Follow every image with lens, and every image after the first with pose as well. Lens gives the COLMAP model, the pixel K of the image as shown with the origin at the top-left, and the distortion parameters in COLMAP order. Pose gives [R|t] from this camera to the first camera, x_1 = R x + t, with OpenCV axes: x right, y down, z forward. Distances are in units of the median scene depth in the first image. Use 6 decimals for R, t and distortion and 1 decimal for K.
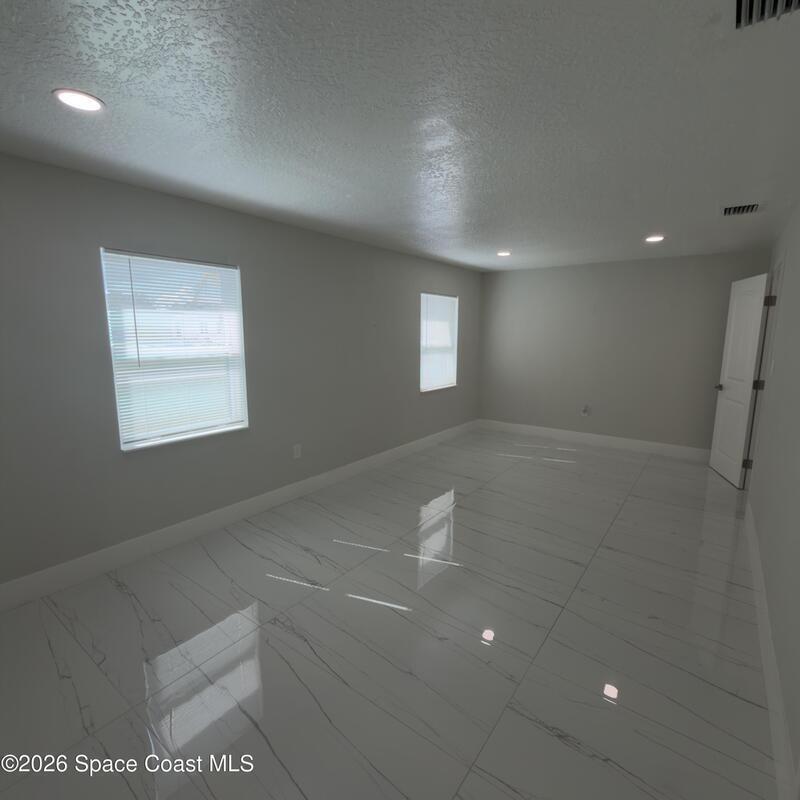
lens RADIAL K [[426.6, 0, 402.8], [0, 426.6, 399.4], [0, 0, 1]] dist [0.002748, -0.001267]
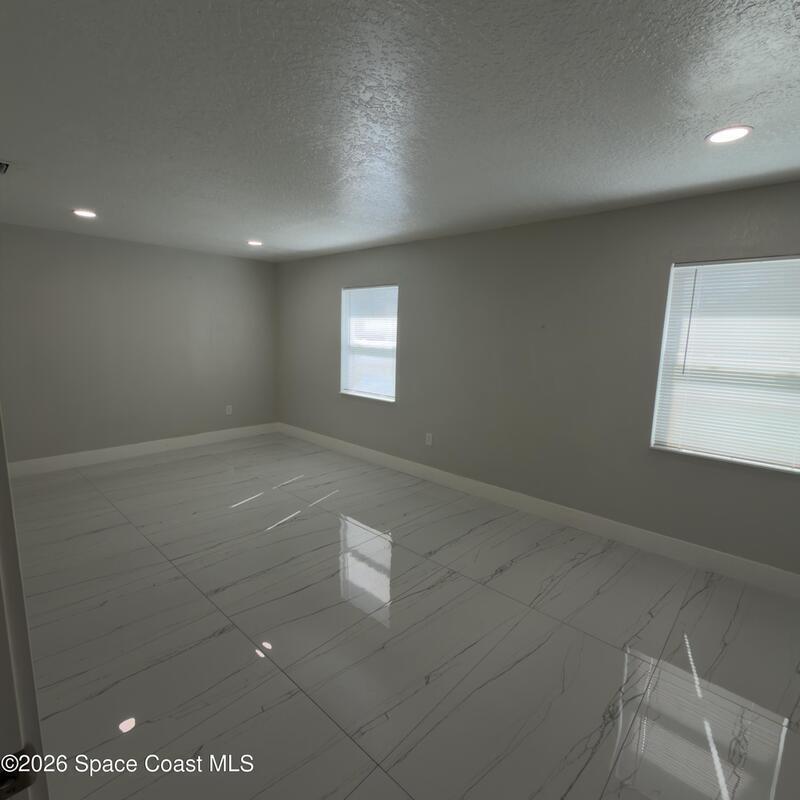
lens RADIAL K [[426.6, 0, 402.4], [0, 426.6, 401.3], [0, 0, 1]] dist [0.002748, -0.001267]
pose [[-0.103218, 0.140156, -0.984735, 1.049580], [-0.190085, 0.968996, 0.157841, -0.170336], [0.976327, 0.203475, -0.073376, 1.225412]]
